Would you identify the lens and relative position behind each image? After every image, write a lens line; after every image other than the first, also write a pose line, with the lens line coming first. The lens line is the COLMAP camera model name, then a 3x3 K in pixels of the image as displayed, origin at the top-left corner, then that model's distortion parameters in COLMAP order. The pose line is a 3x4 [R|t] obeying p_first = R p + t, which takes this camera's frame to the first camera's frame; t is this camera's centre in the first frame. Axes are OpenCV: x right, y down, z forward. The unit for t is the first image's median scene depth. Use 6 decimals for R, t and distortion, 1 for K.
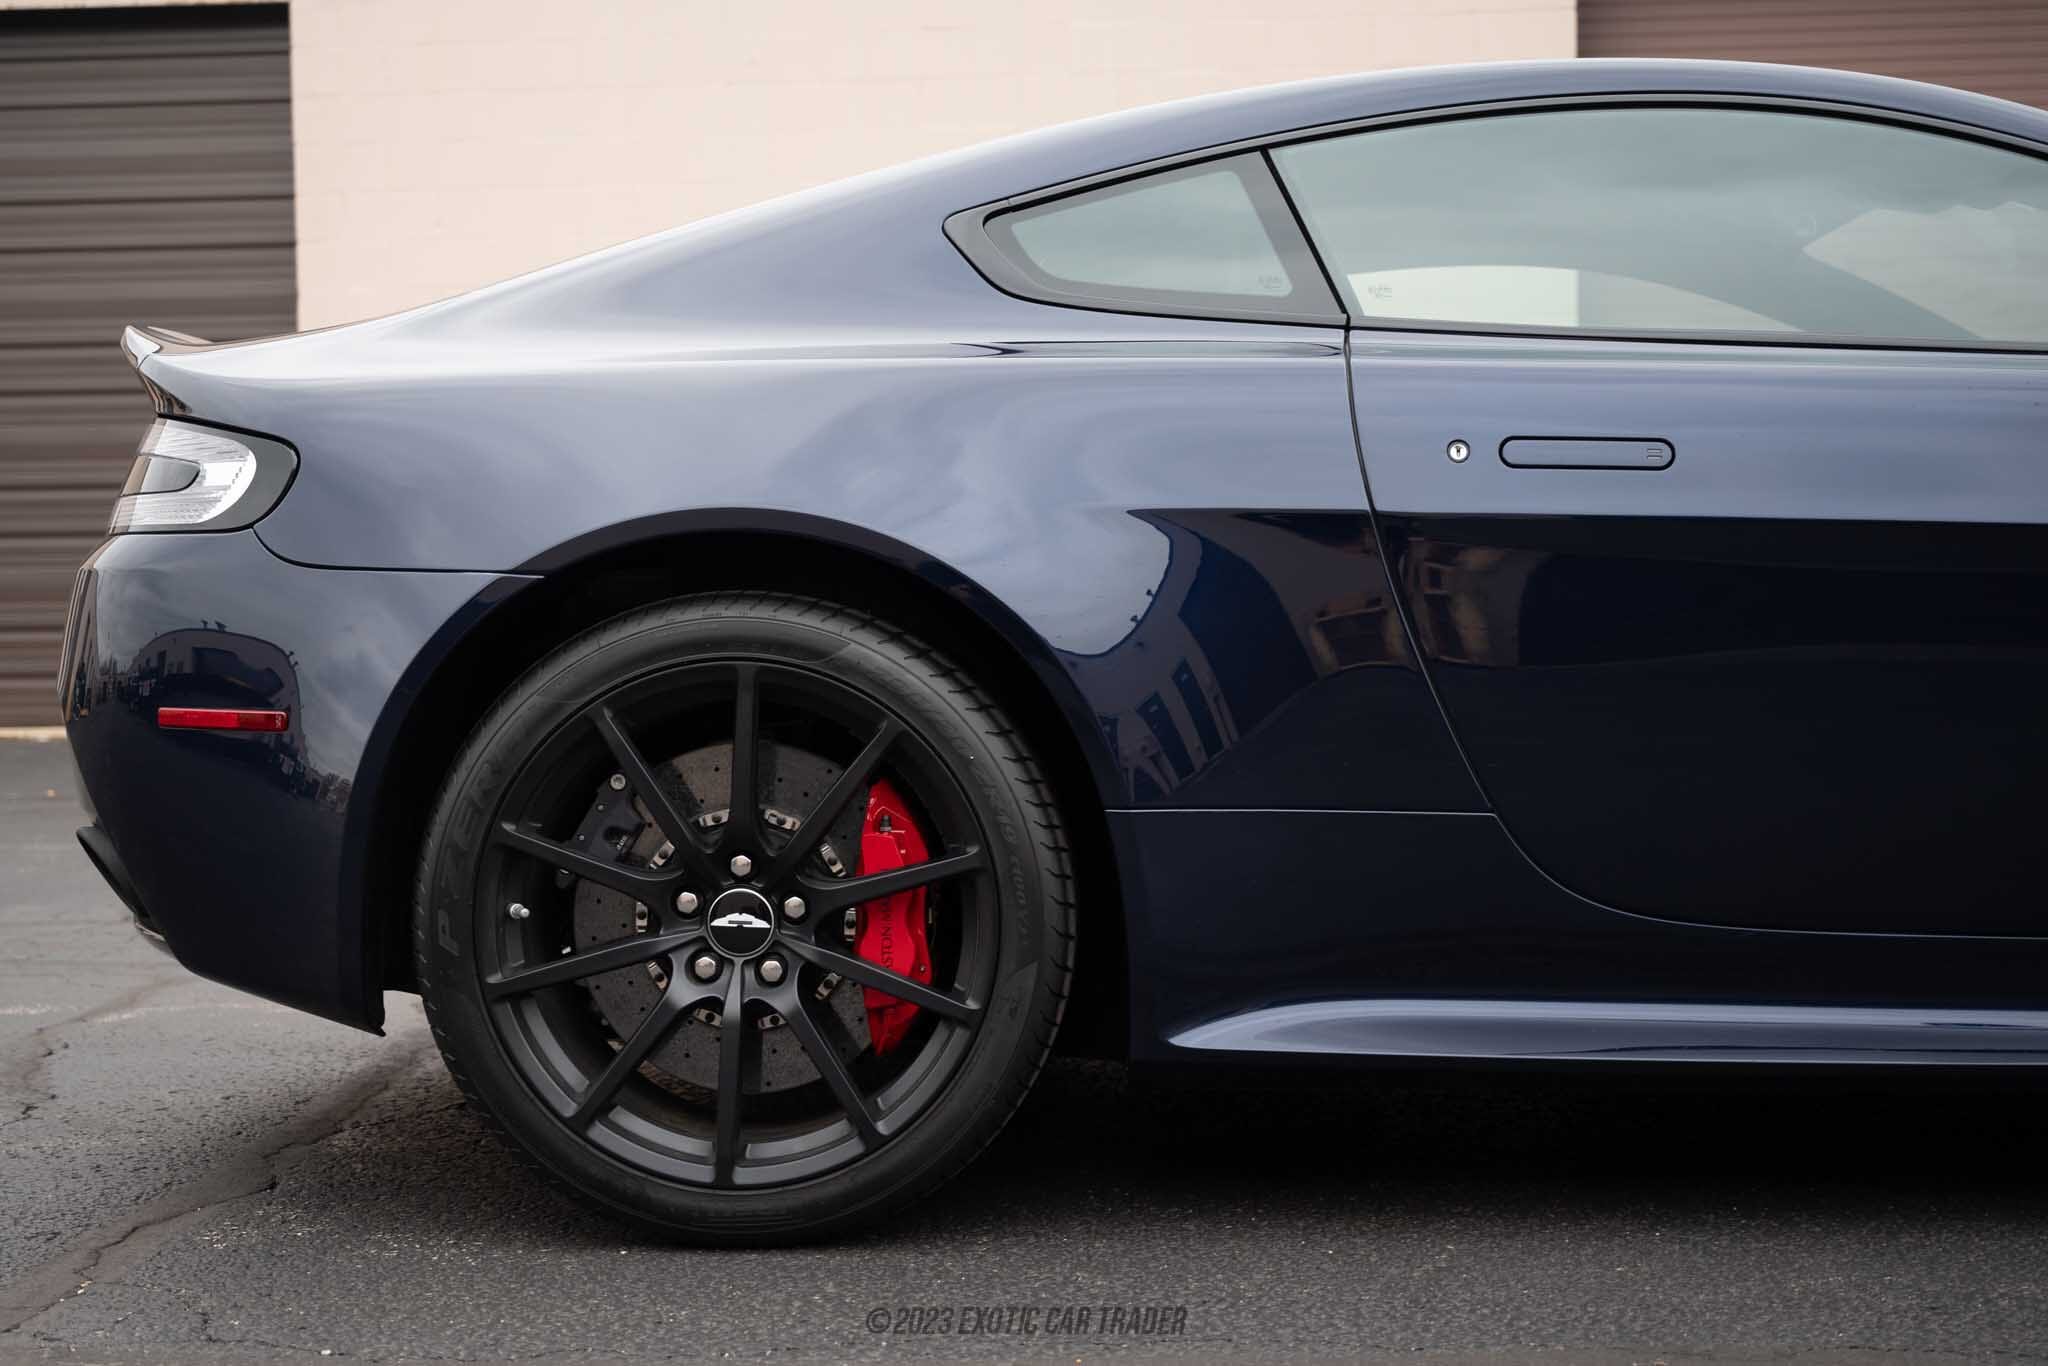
lens RADIAL K [[3075.8, 0, 1024.0], [0, 3075.8, 683.0], [0, 0, 1]] dist [-0.029991, 0.018608]
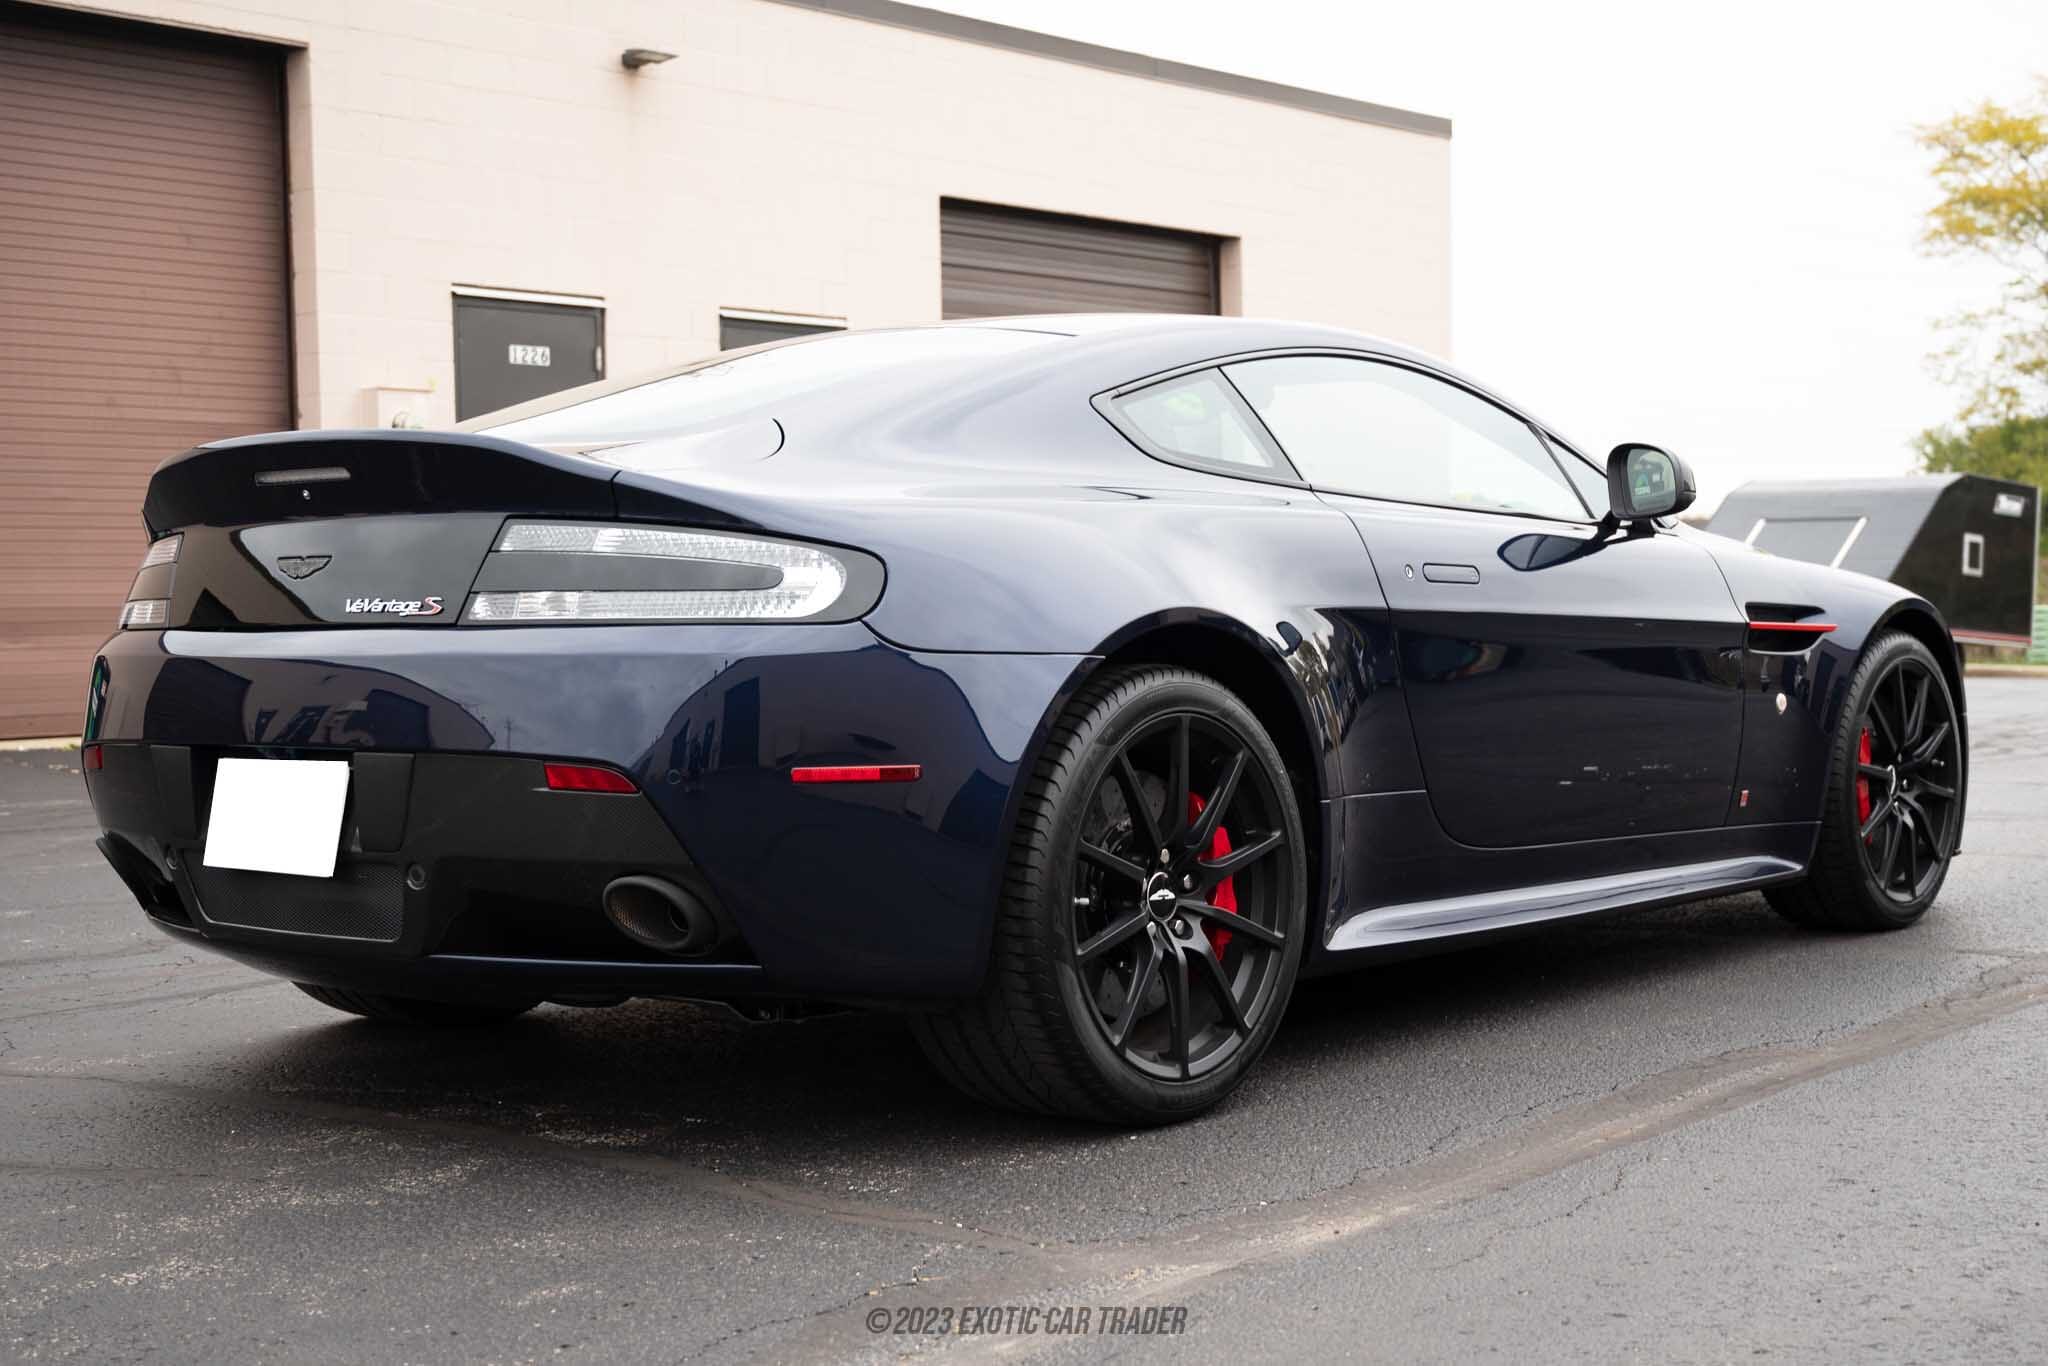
lens RADIAL K [[2802.7, 0, 1024.0], [0, 2802.7, 683.0], [0, 0, 1]] dist [-0.003297, -0.016066]
pose [[0.589751, -0.022918, 0.807260, -1.187544], [0.028951, 0.999555, 0.007227, -0.032645], [-0.807066, 0.019109, 0.590152, 0.282763]]
